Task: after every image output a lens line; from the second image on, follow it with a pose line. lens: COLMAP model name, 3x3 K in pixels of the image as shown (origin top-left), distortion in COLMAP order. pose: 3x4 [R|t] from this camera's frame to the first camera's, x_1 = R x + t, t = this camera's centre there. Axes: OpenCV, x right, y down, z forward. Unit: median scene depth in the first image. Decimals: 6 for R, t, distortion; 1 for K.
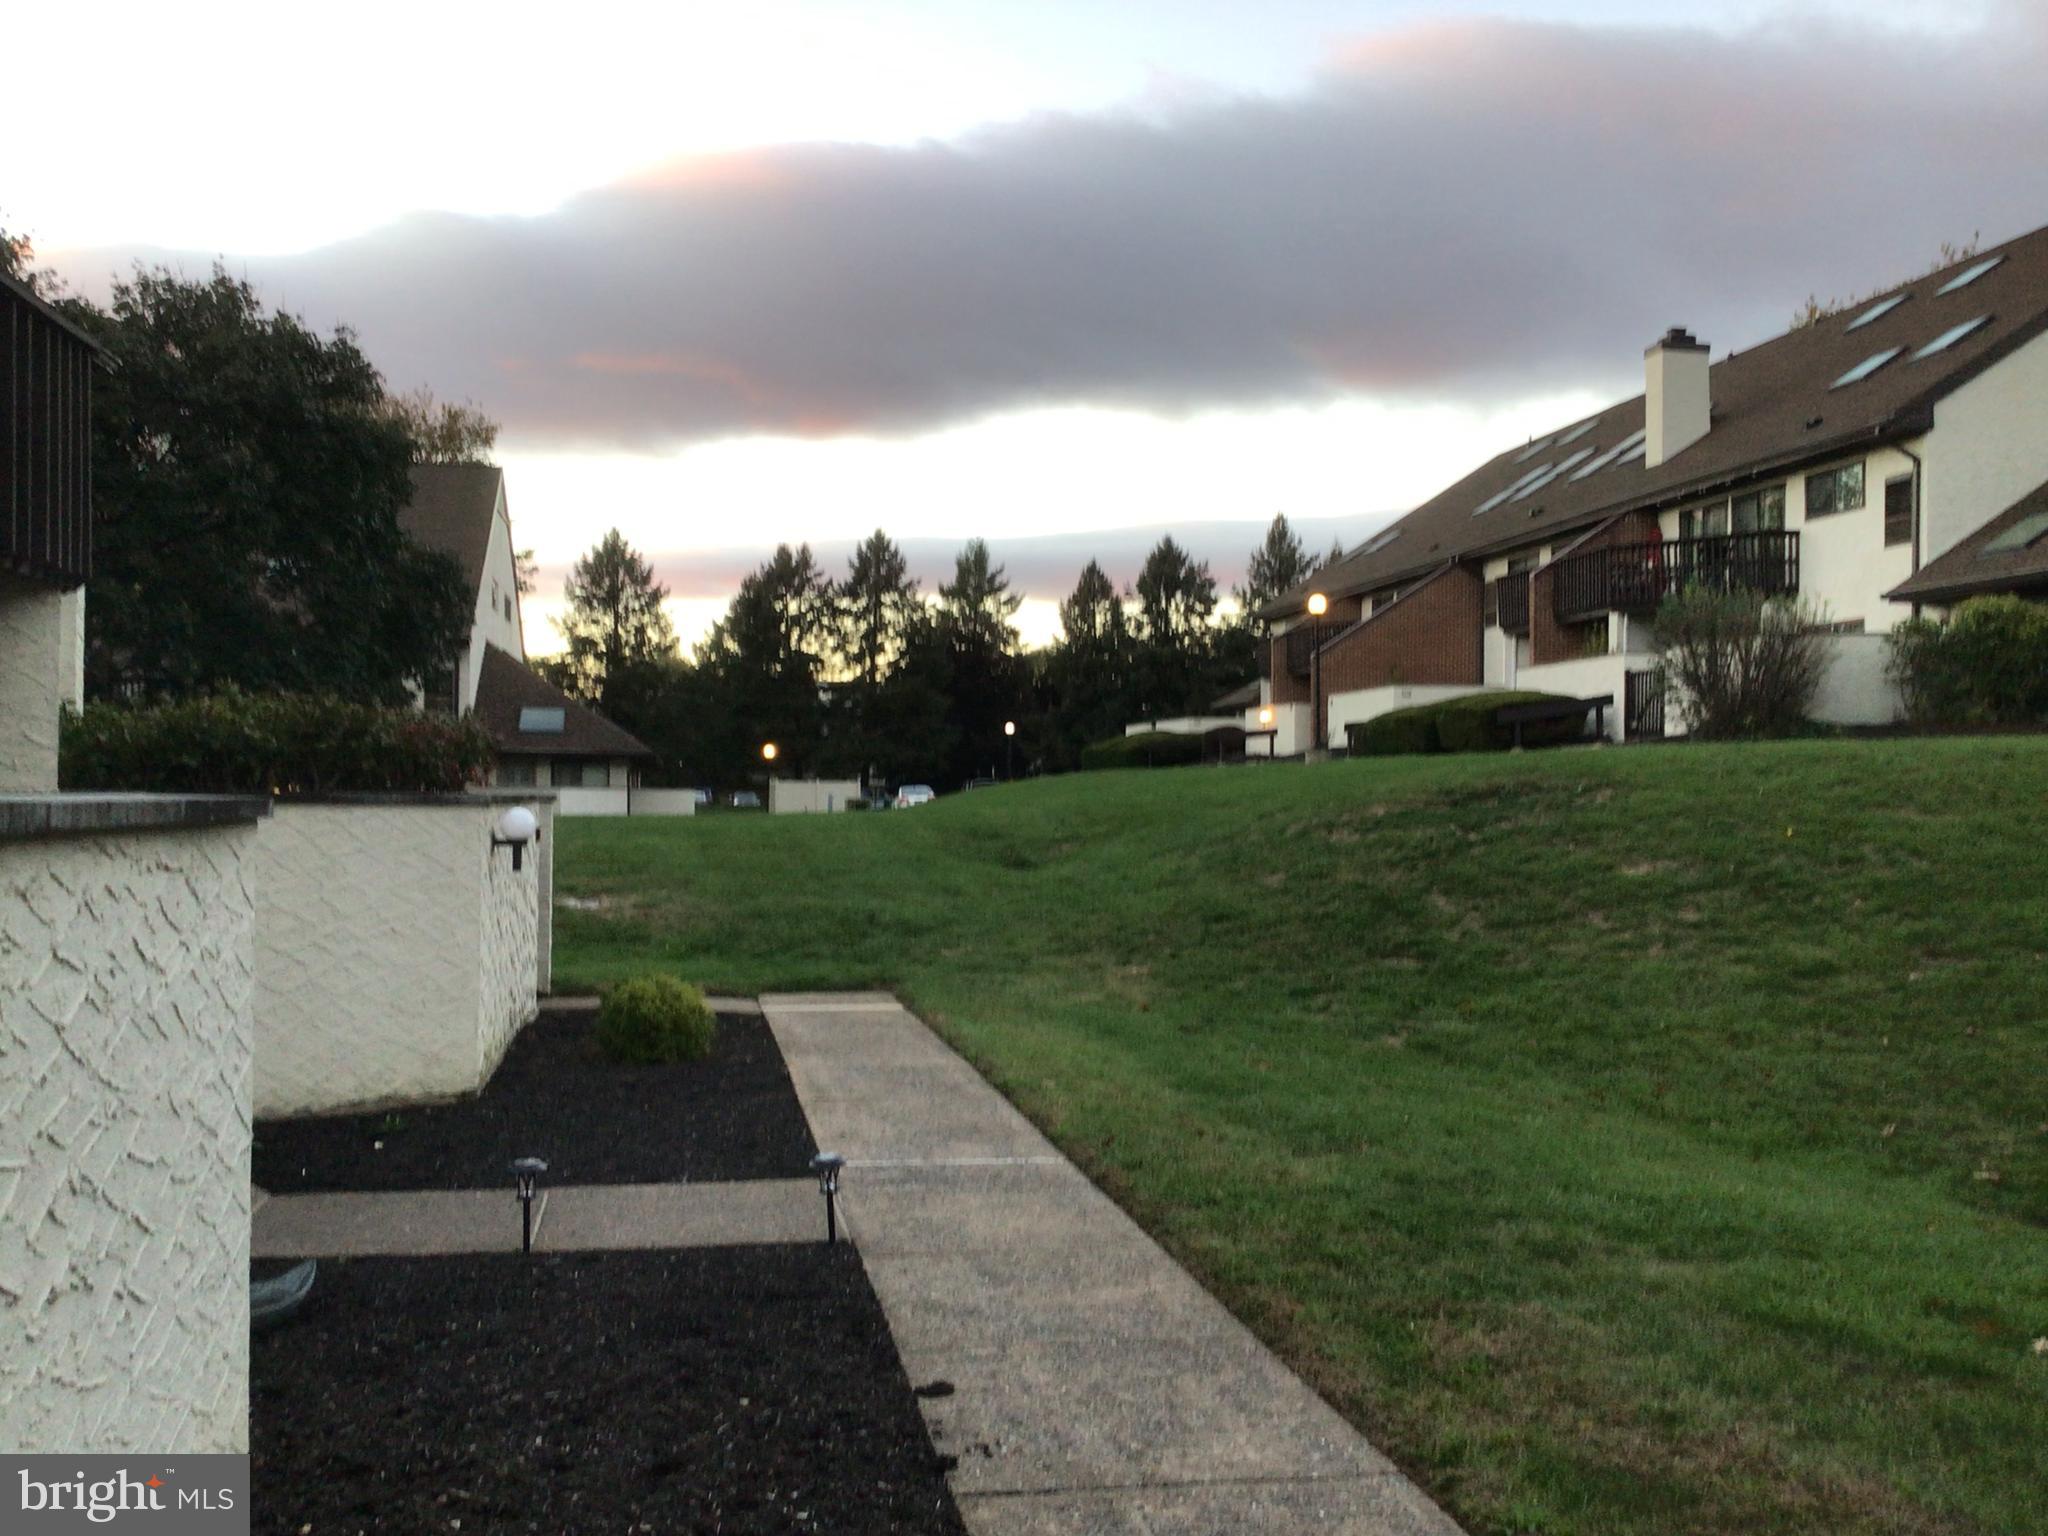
lens RADIAL K [[1864.9, 0, 1023.4], [0, 1864.9, 769.9], [0, 0, 1]] dist [0.030966, 0.000000]
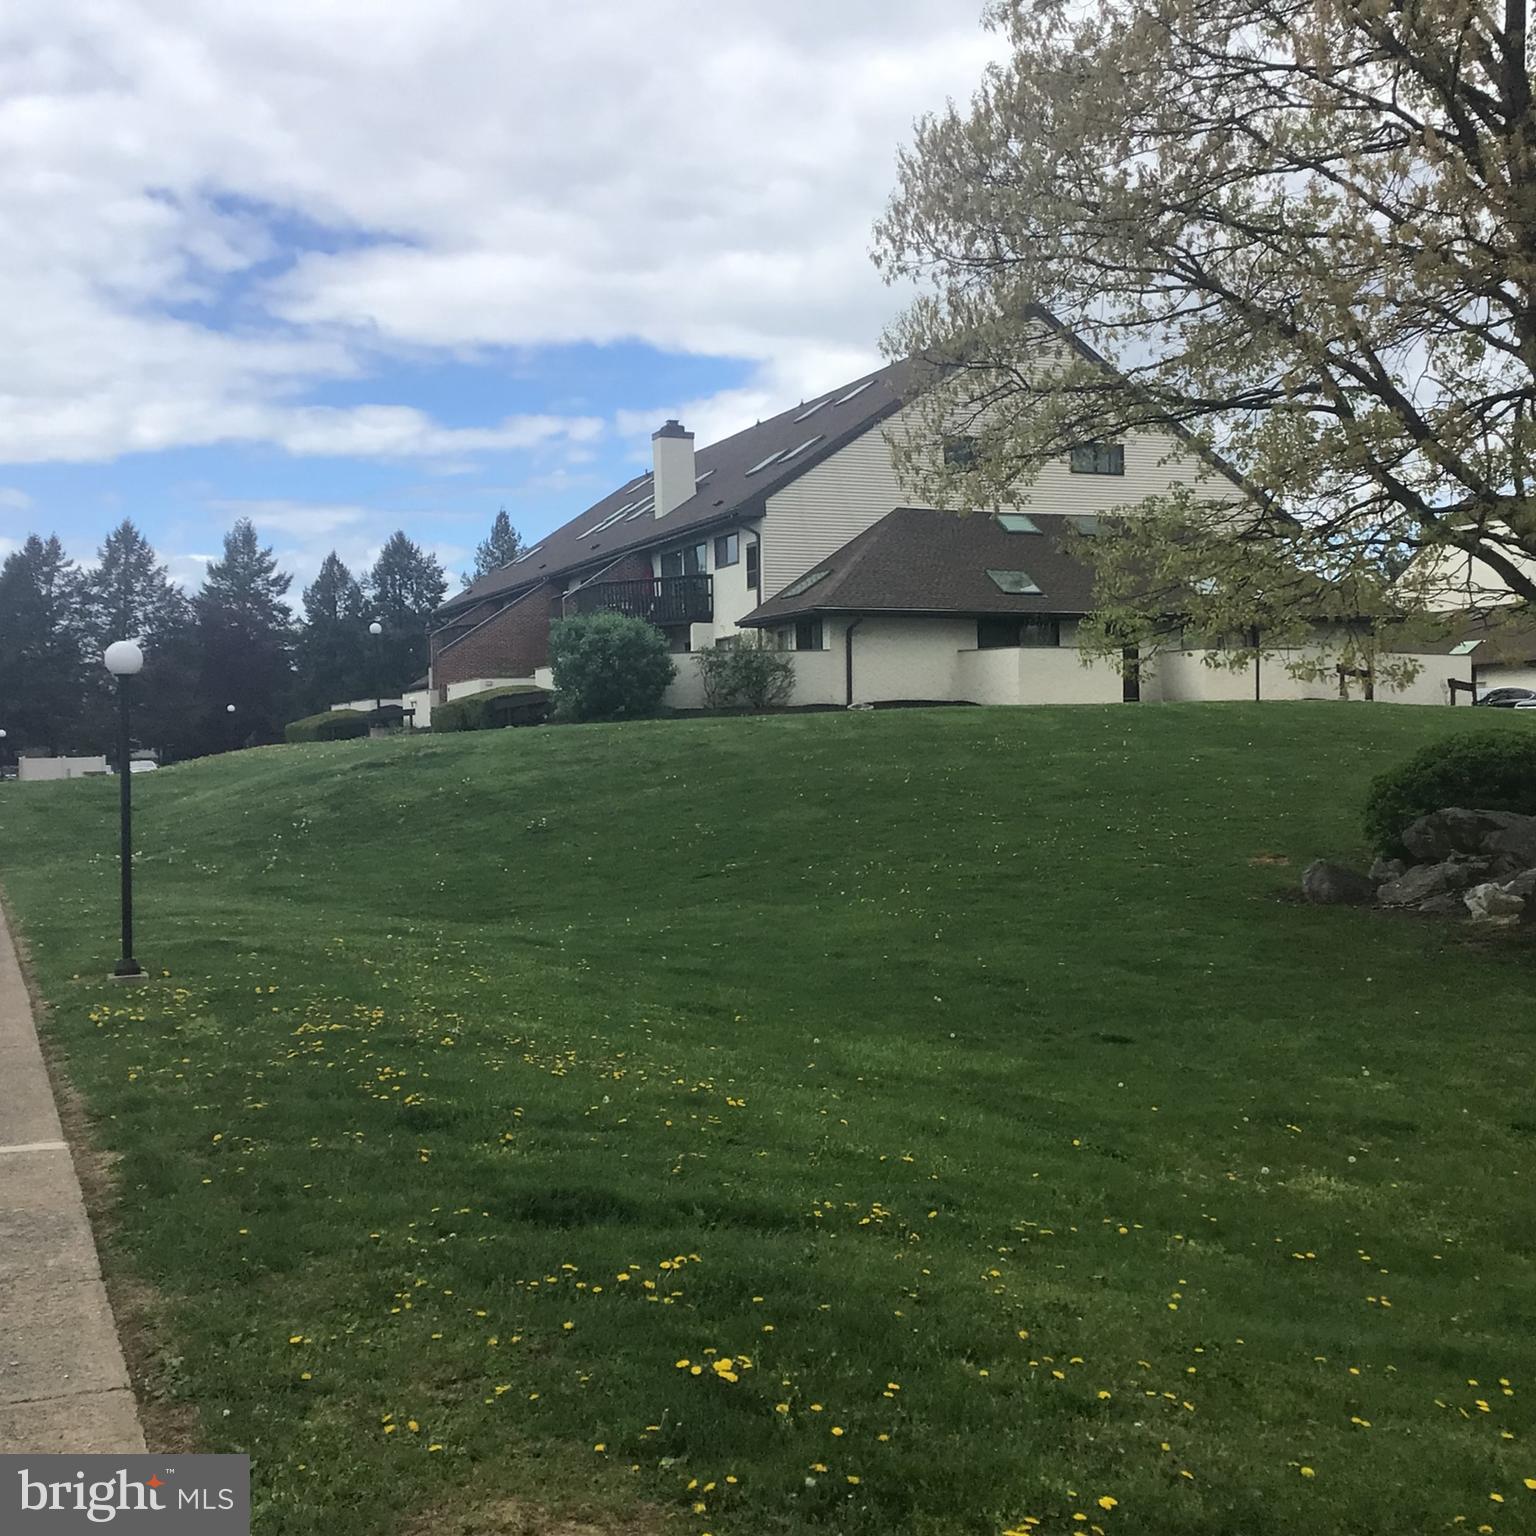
lens RADIAL K [[1851.7, 0, 771.8], [0, 1851.7, 765.9], [0, 0, 1]] dist [0.069639, 0.000000]
pose [[0.973903, -0.025524, 0.225523, 0.040304], [0.021366, 0.999554, 0.020857, -0.001693], [-0.225955, -0.015494, 0.974015, -0.150642]]
